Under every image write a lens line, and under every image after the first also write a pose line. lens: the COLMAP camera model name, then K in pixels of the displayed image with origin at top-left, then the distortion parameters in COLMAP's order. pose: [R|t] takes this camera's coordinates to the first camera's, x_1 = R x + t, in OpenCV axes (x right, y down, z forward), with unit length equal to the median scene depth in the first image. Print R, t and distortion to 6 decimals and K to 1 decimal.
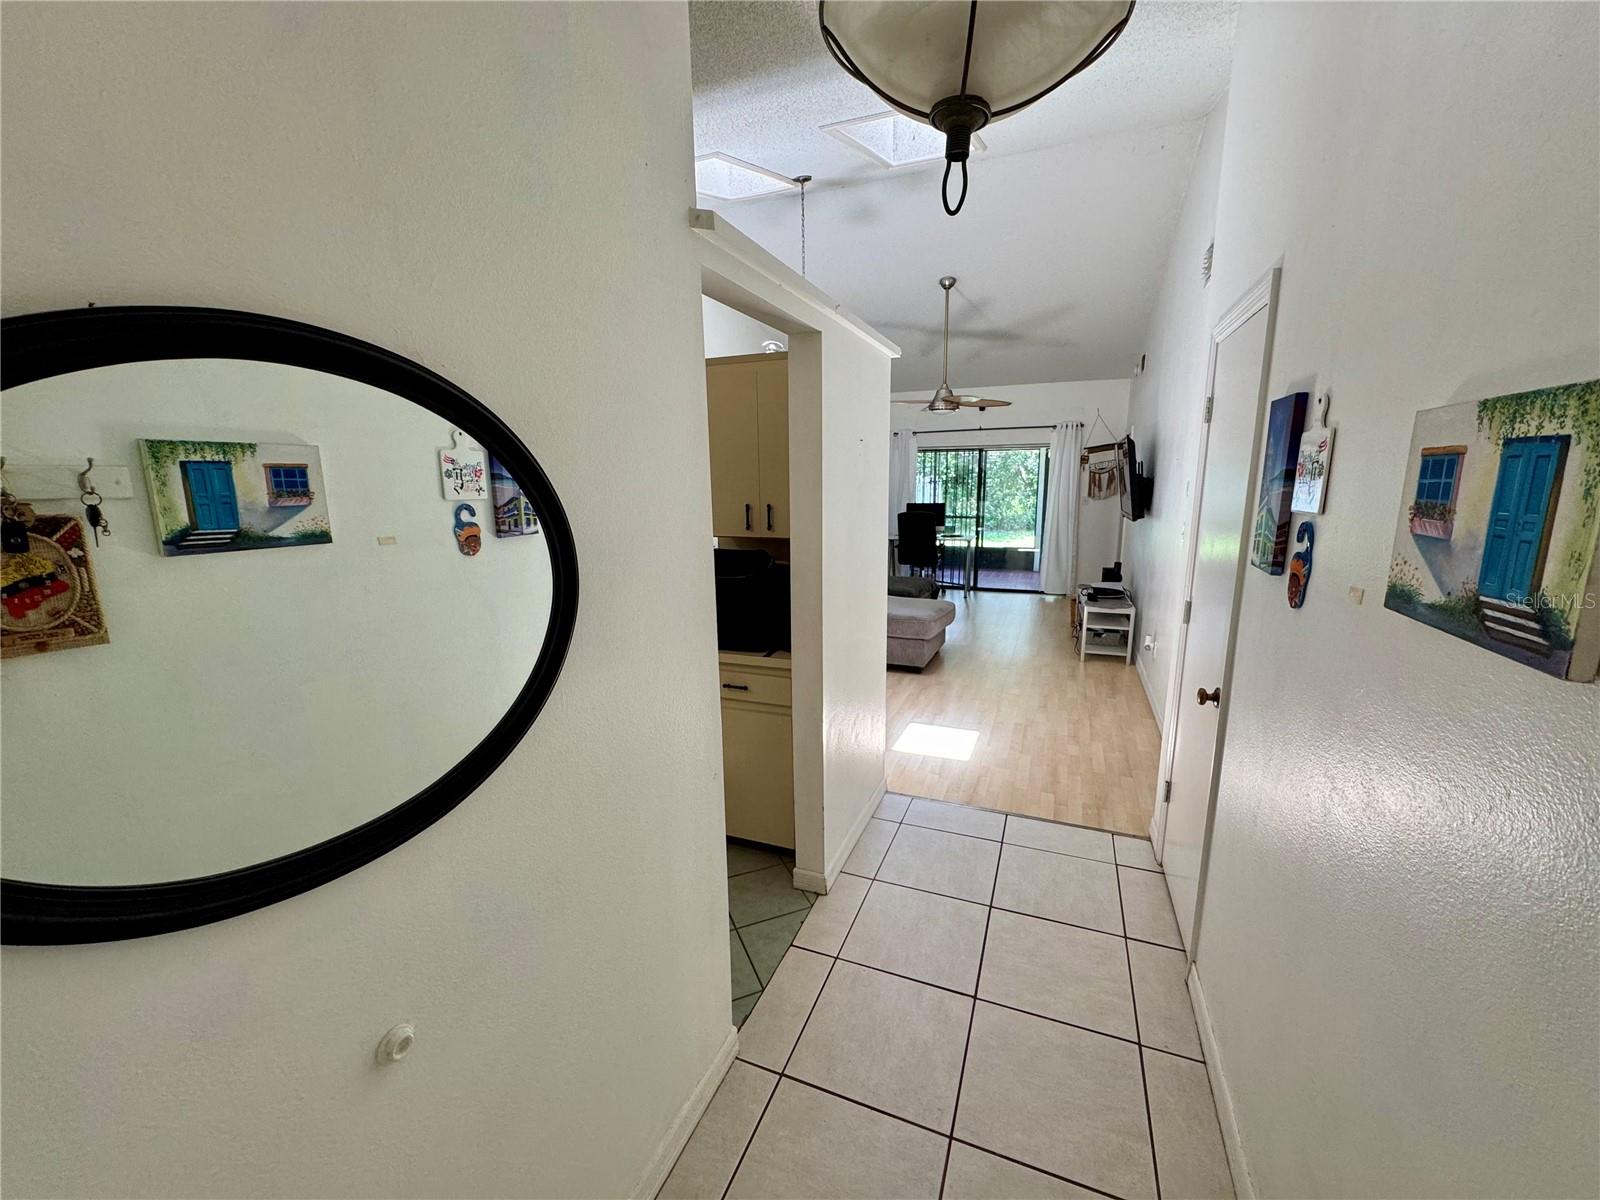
lens RADIAL K [[636.5, 0, 806.8], [0, 636.5, 598.7], [0, 0, 1]] dist [-0.000112, 0.000990]
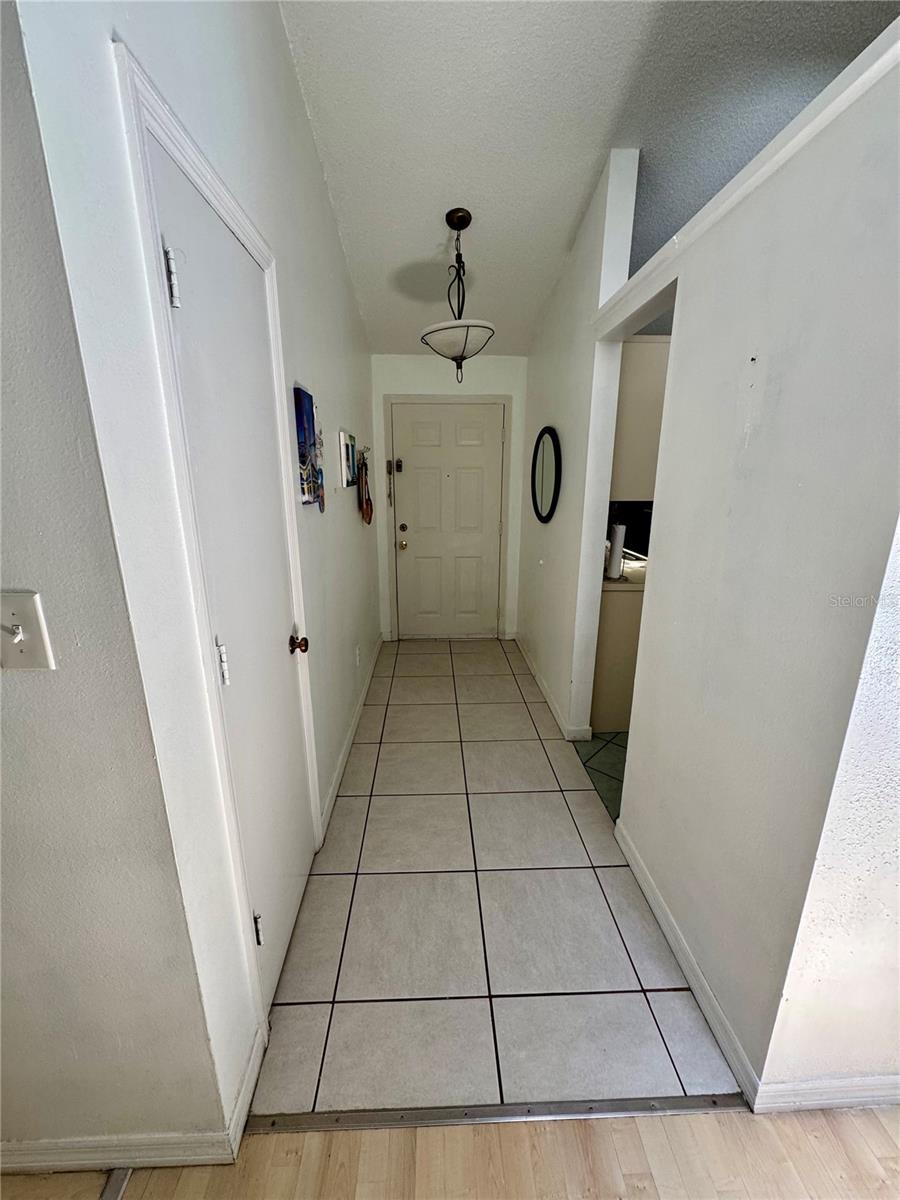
lens RADIAL K [[477.4, 0, 447.1], [0, 477.4, 599.7], [0, 0, 1]] dist [-0.000112, 0.000990]
pose [[-0.914810, 0.115661, -0.386970, 0.527729], [-0.066854, 0.901538, 0.427504, -0.214282], [0.398314, 0.416955, -0.817003, 1.302714]]
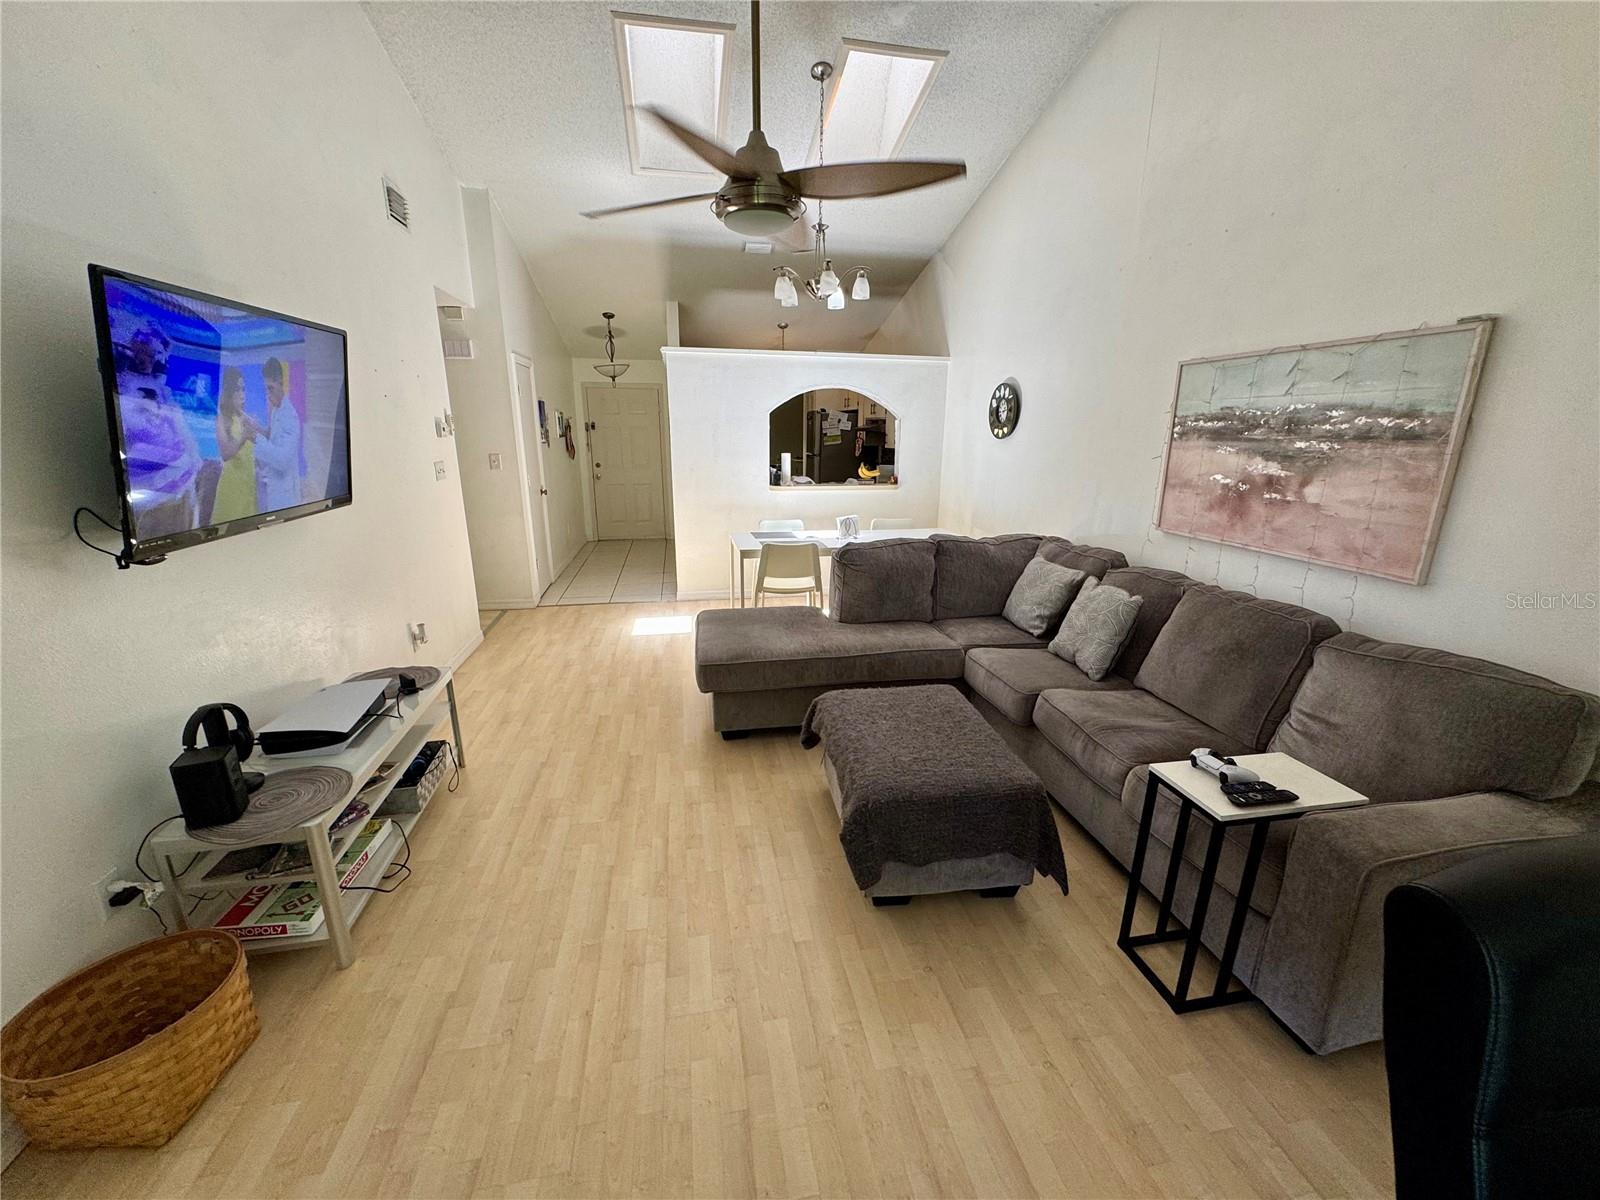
lens RADIAL K [[636.5, 0, 803.6], [0, 636.5, 603.7], [0, 0, 1]] dist [-0.000112, 0.000990]
pose [[-0.841604, 0.147085, -0.519682, 0.937066], [-0.103963, 0.900092, 0.423114, -0.598405], [0.529995, 0.410122, -0.742230, 3.128474]]
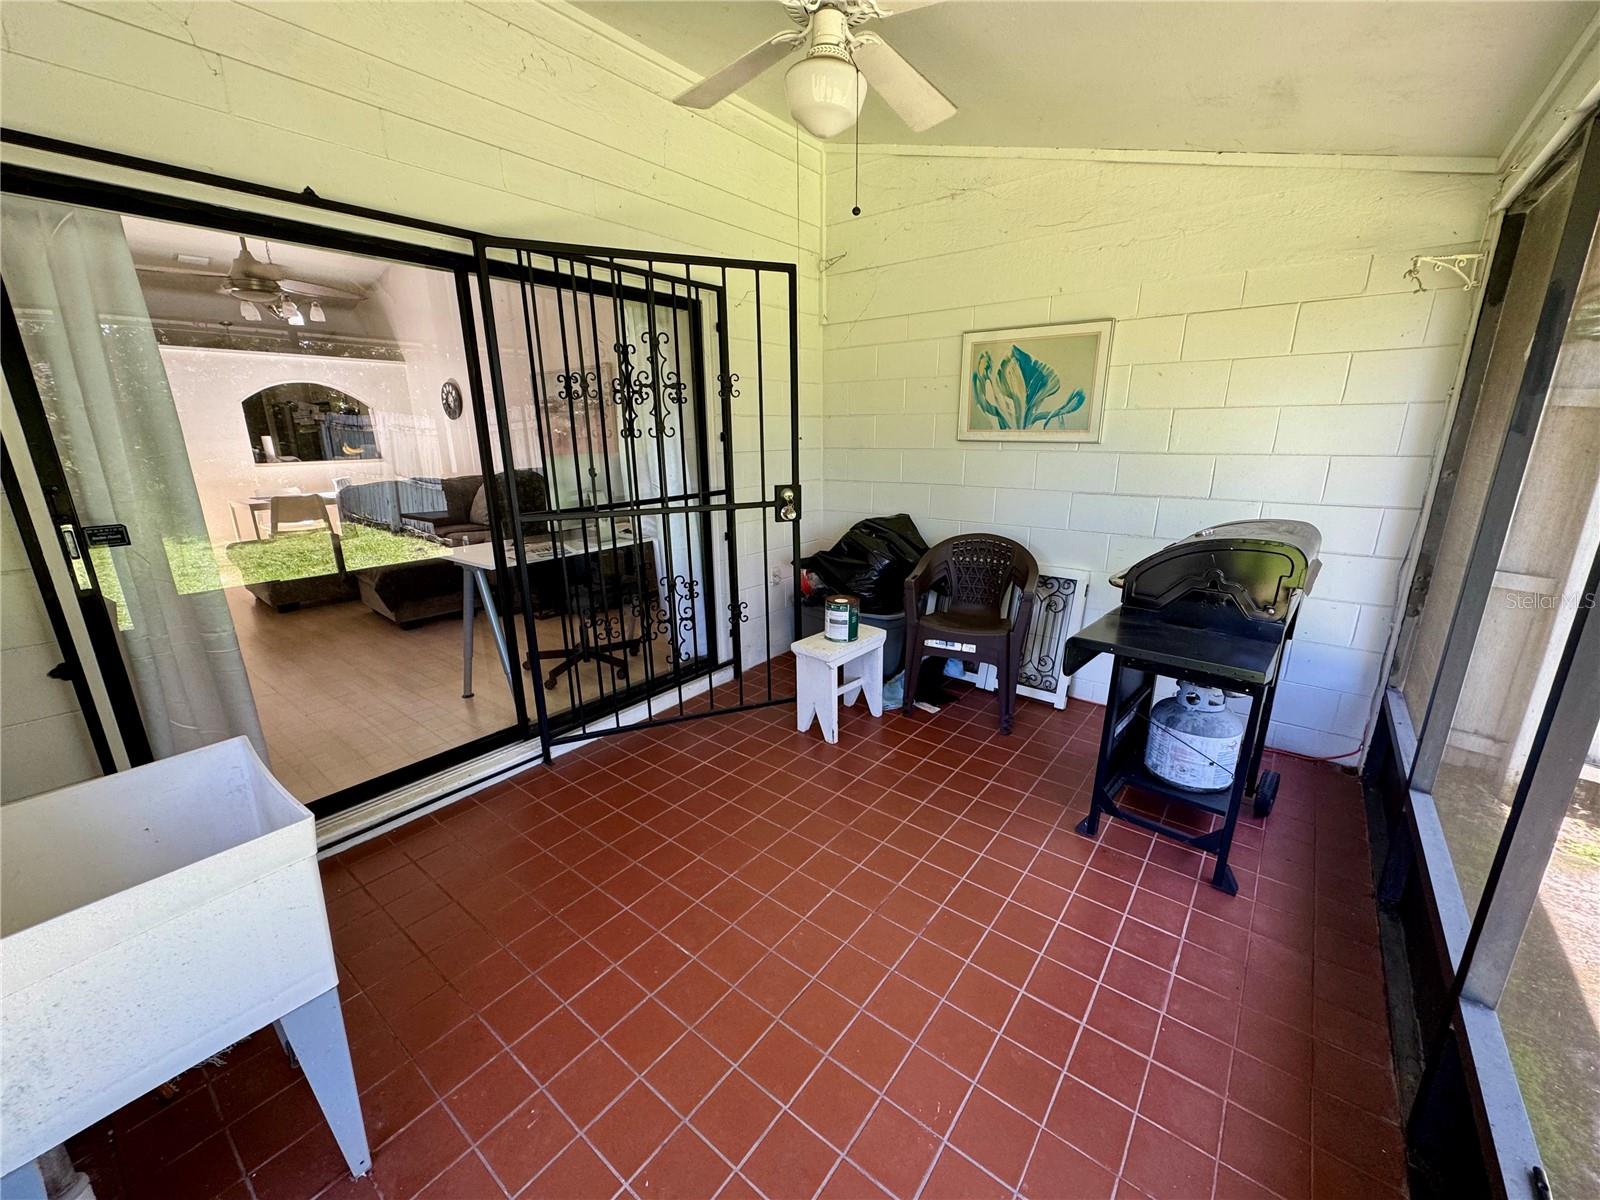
lens RADIAL K [[636.5, 0, 806.0], [0, 636.5, 600.4], [0, 0, 1]] dist [-0.000112, 0.000990]
pose [[-0.279252, 0.262017, -0.923778, 2.422949], [-0.169447, 0.933506, 0.315998, -0.793980], [0.945149, 0.244775, -0.216285, 4.884395]]
